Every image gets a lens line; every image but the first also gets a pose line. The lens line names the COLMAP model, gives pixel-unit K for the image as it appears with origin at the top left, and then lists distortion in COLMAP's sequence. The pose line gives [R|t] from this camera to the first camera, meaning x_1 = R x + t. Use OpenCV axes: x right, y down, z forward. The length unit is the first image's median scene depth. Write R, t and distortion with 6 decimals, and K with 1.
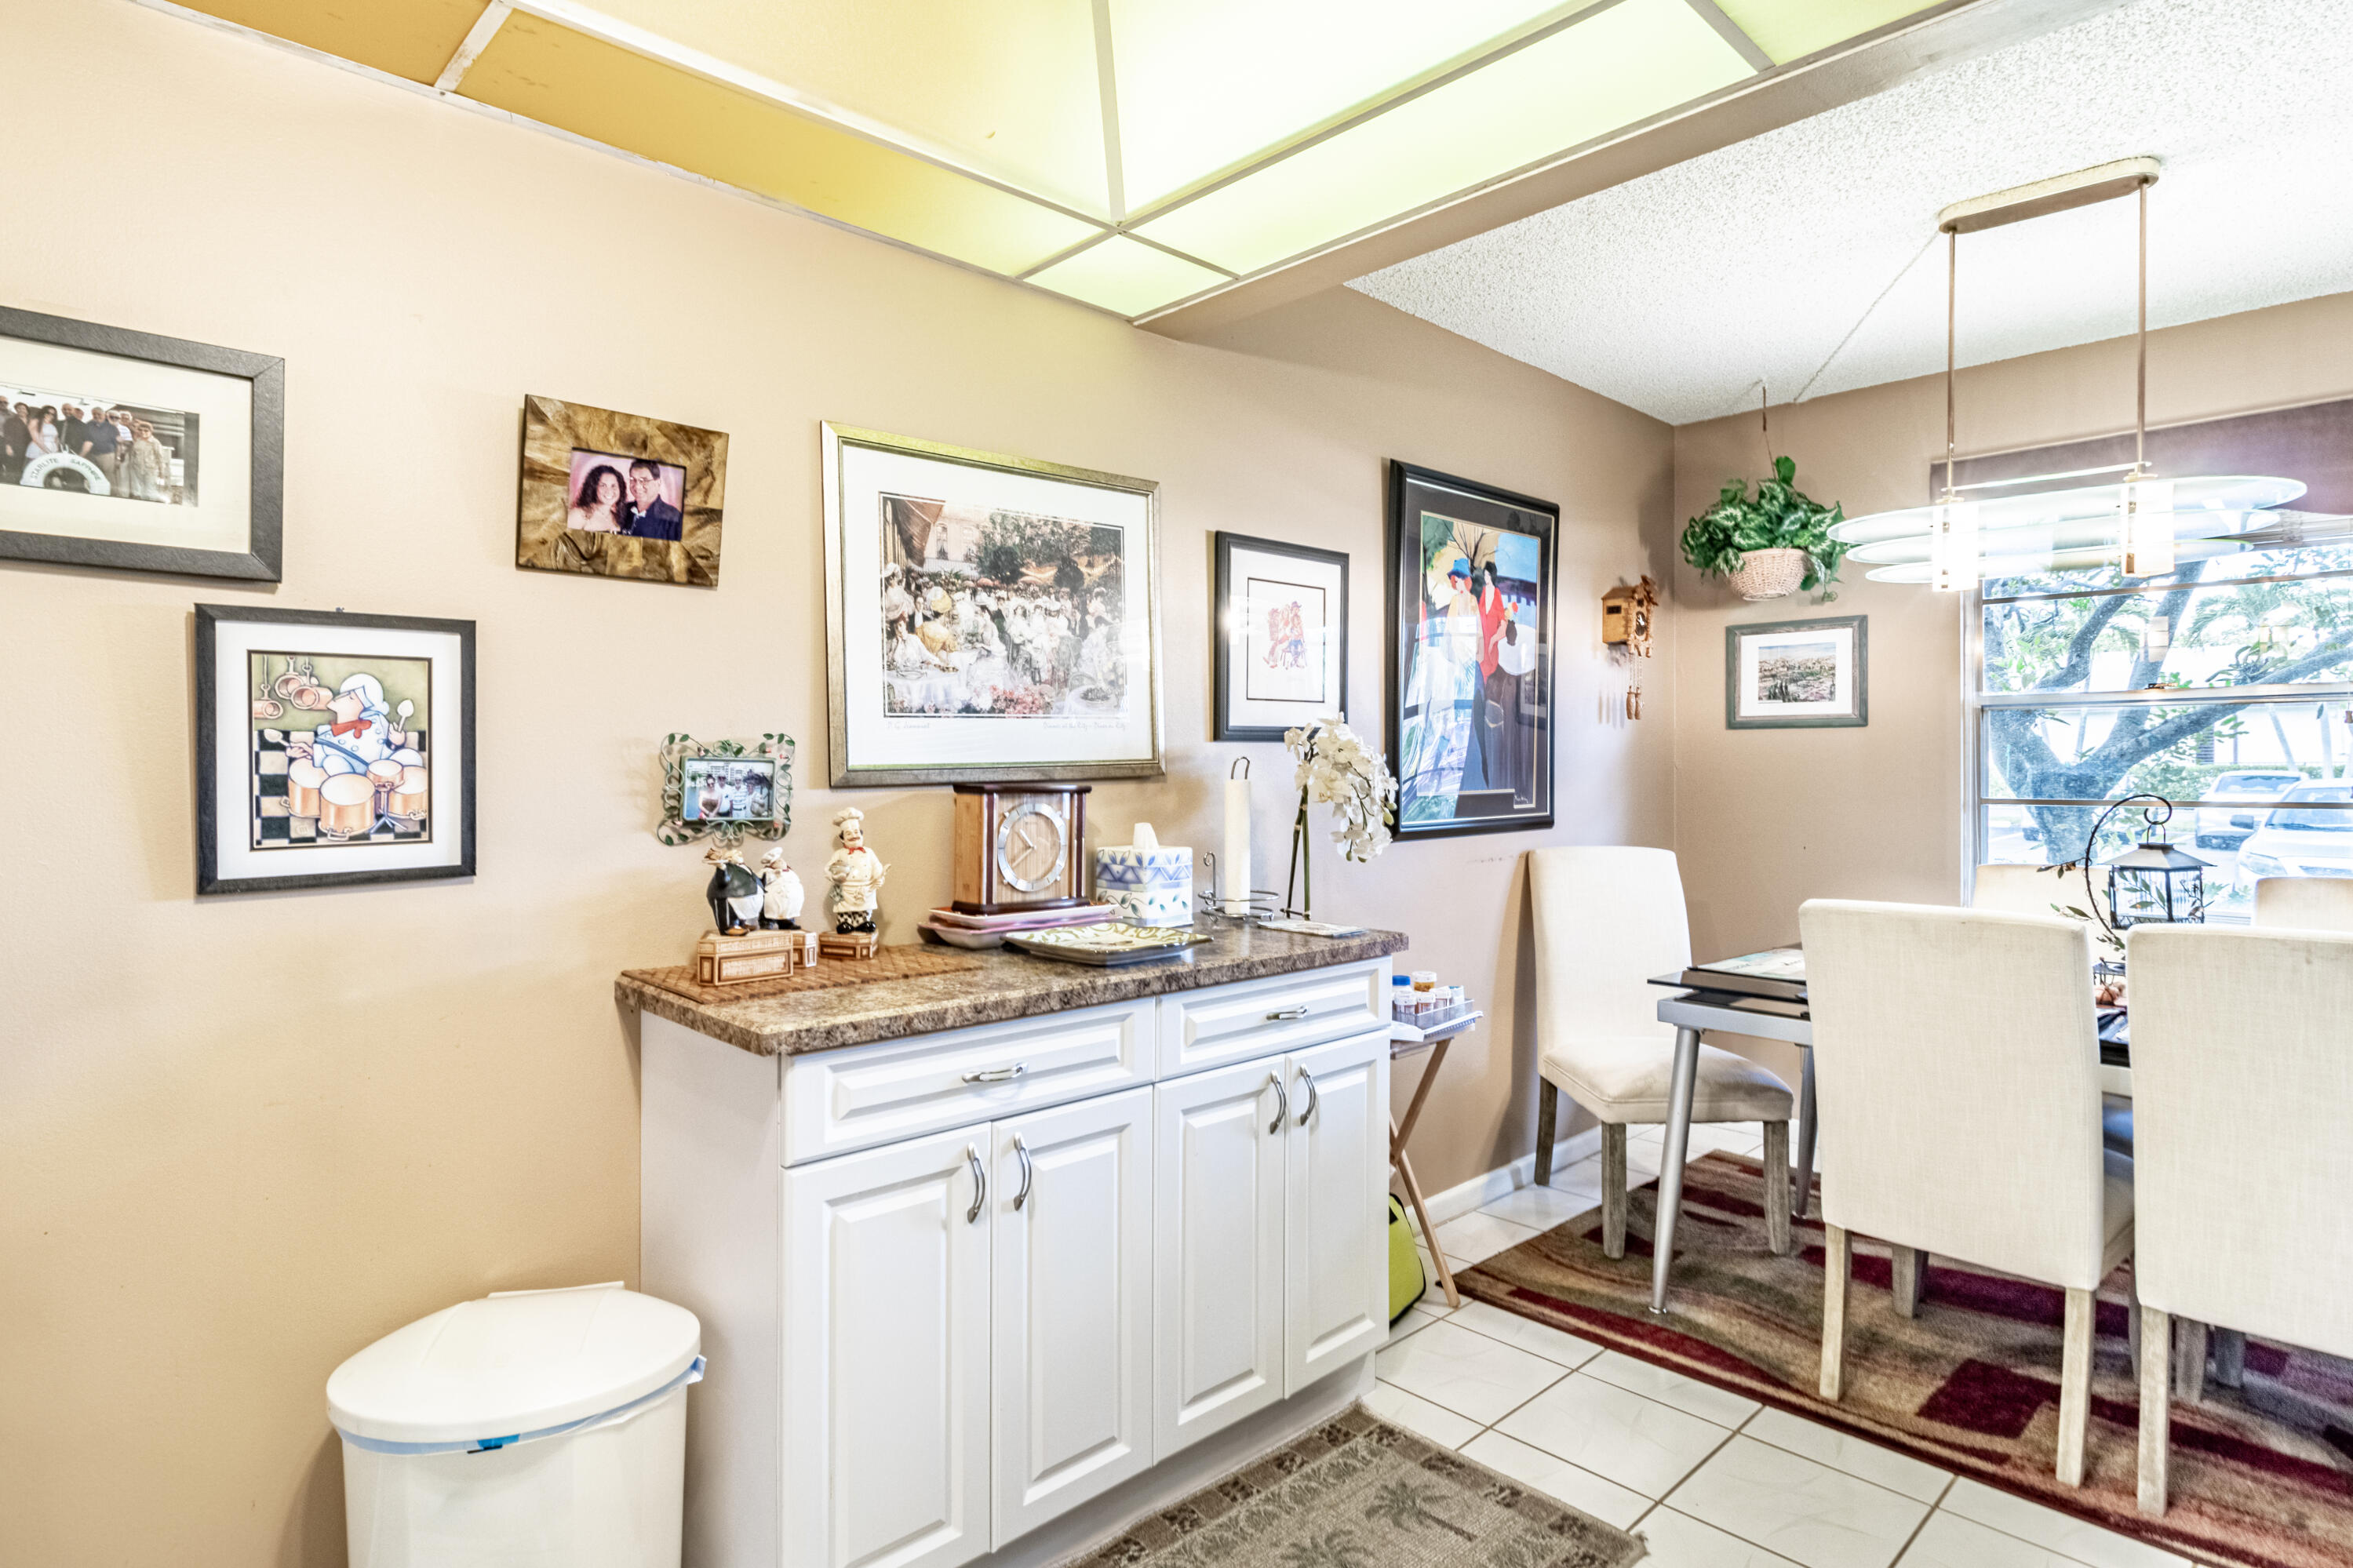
lens RADIAL K [[1244.9, 0, 1170.3], [0, 1244.9, 775.3], [0, 0, 1]] dist [0.003750, -0.004578]
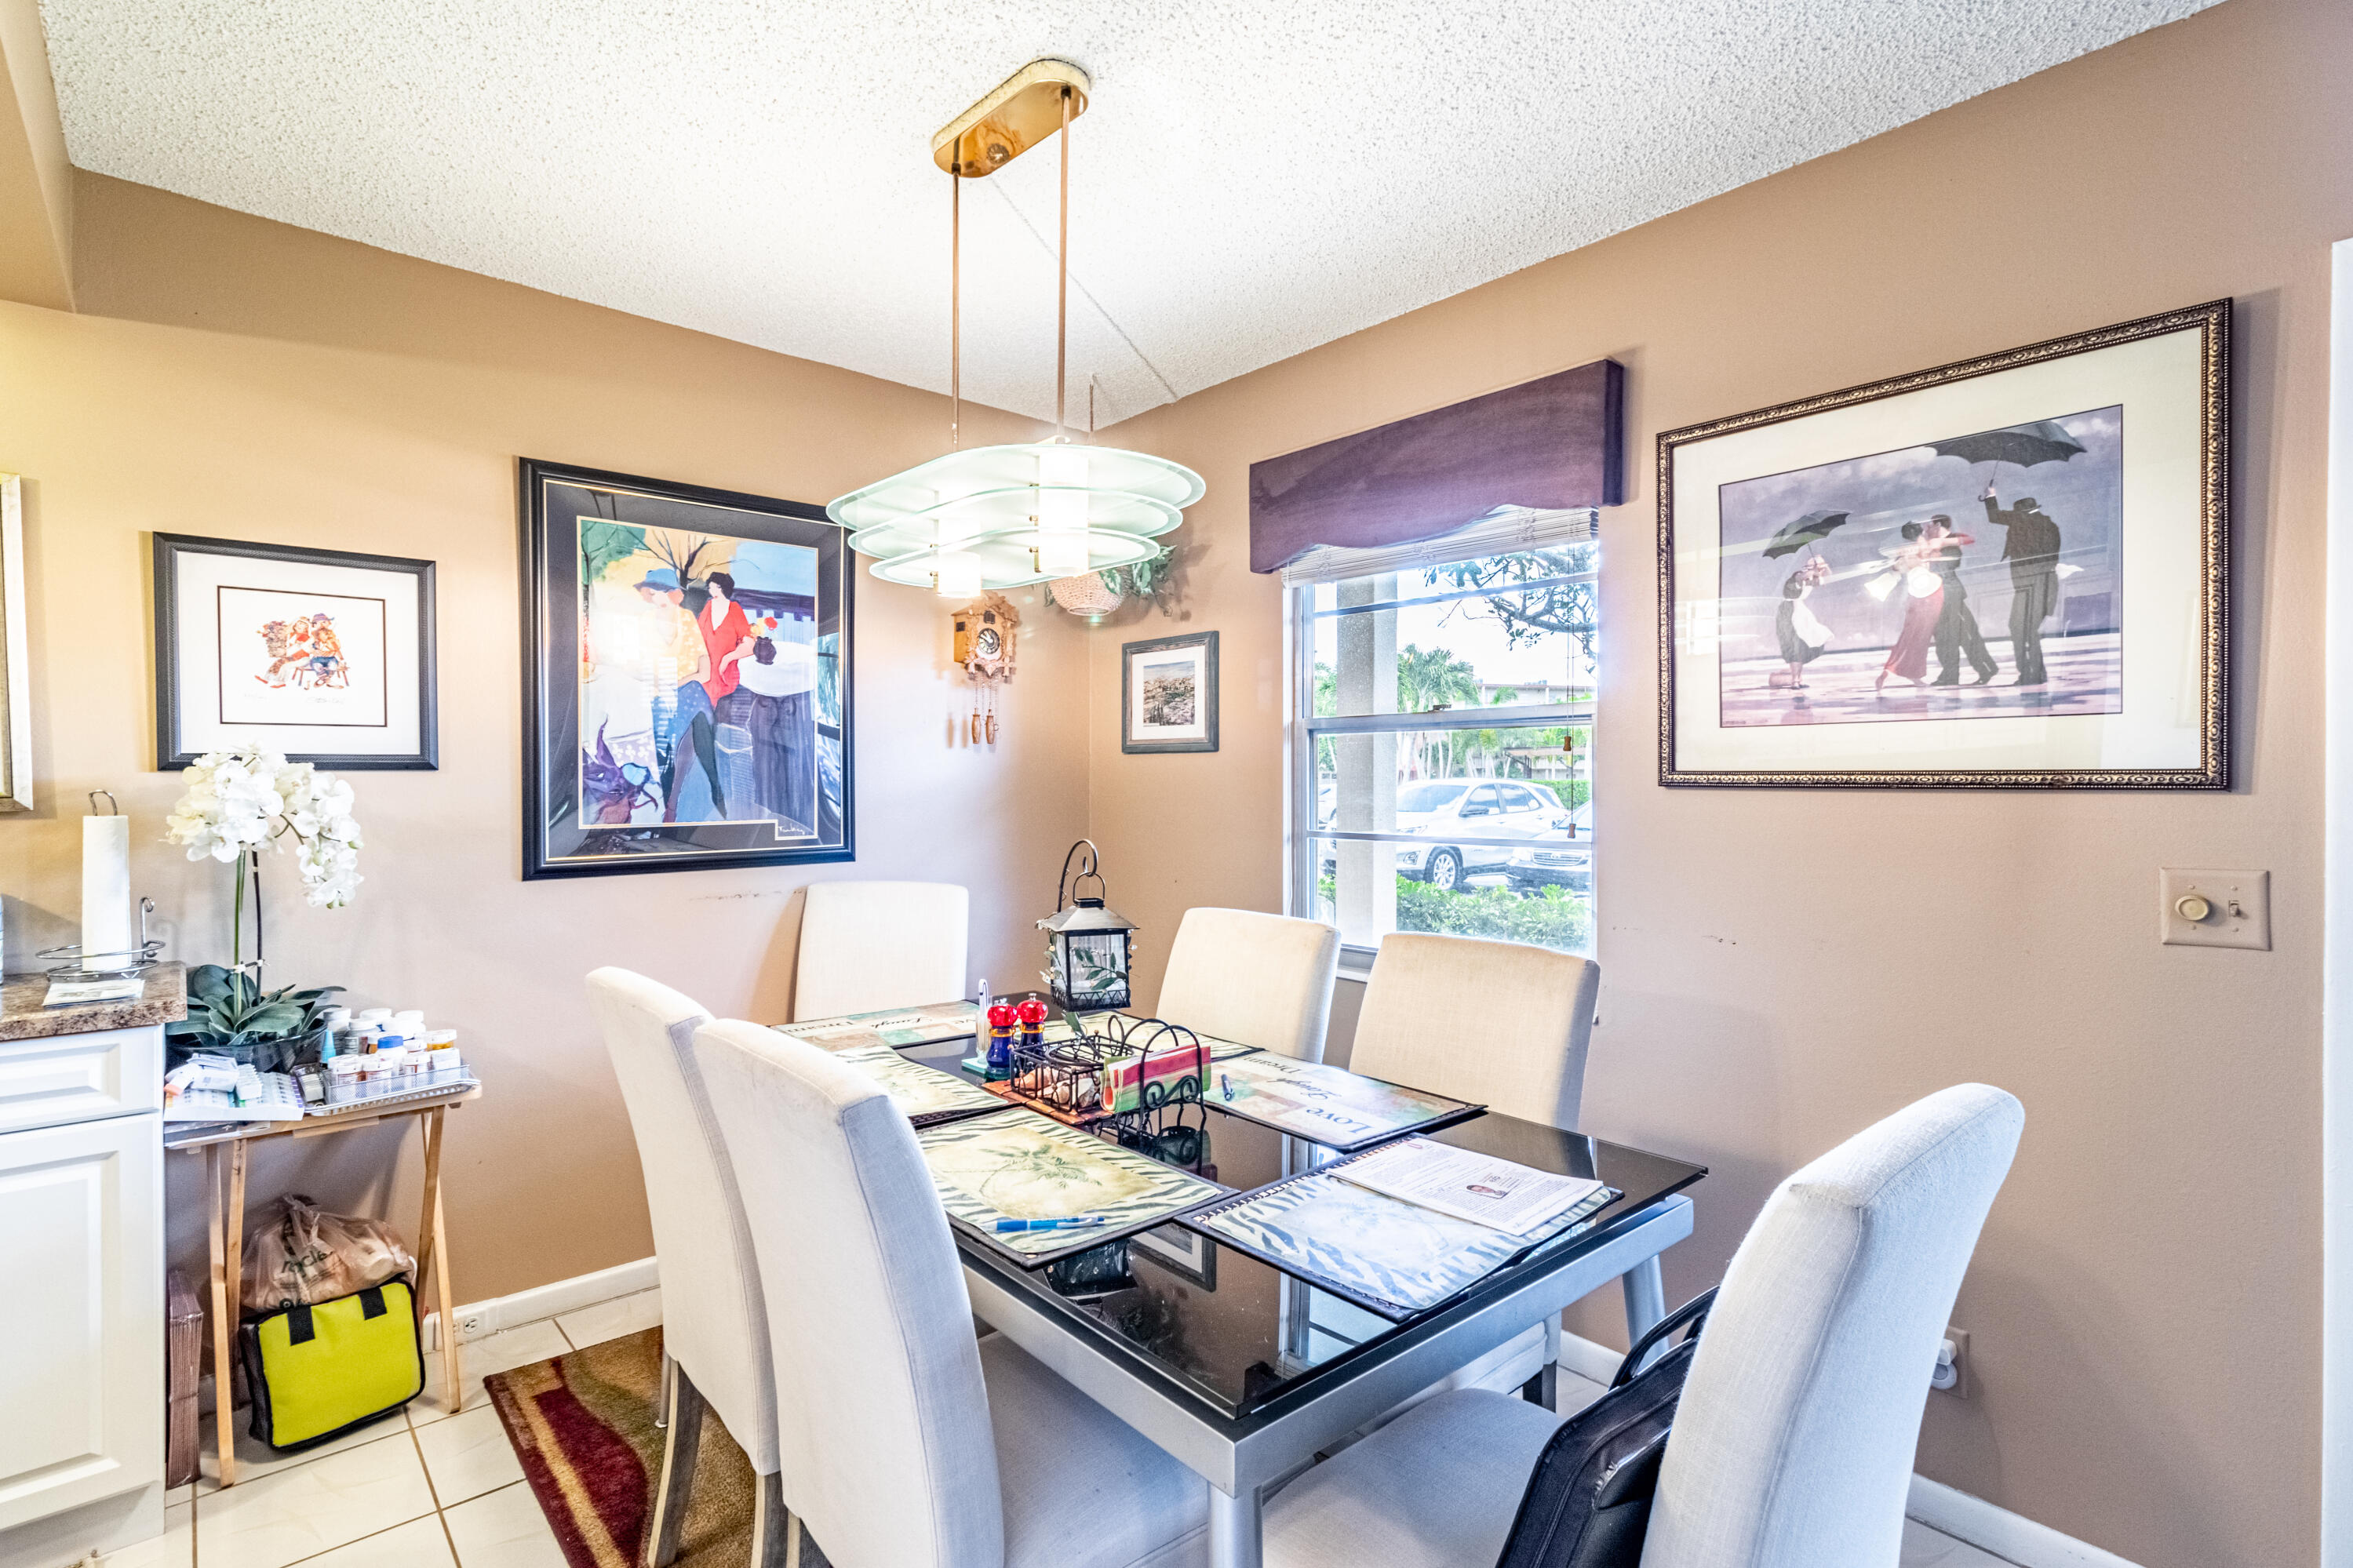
lens RADIAL K [[1130.8, 0, 1180.1], [0, 1130.8, 785.7], [0, 0, 1]] dist [0.000961, 0.001408]
pose [[0.999139, 0.002581, -0.041412, 0.629365], [-0.002688, 0.999993, -0.002540, -0.013067], [0.041406, 0.002649, 0.999139, 0.178986]]
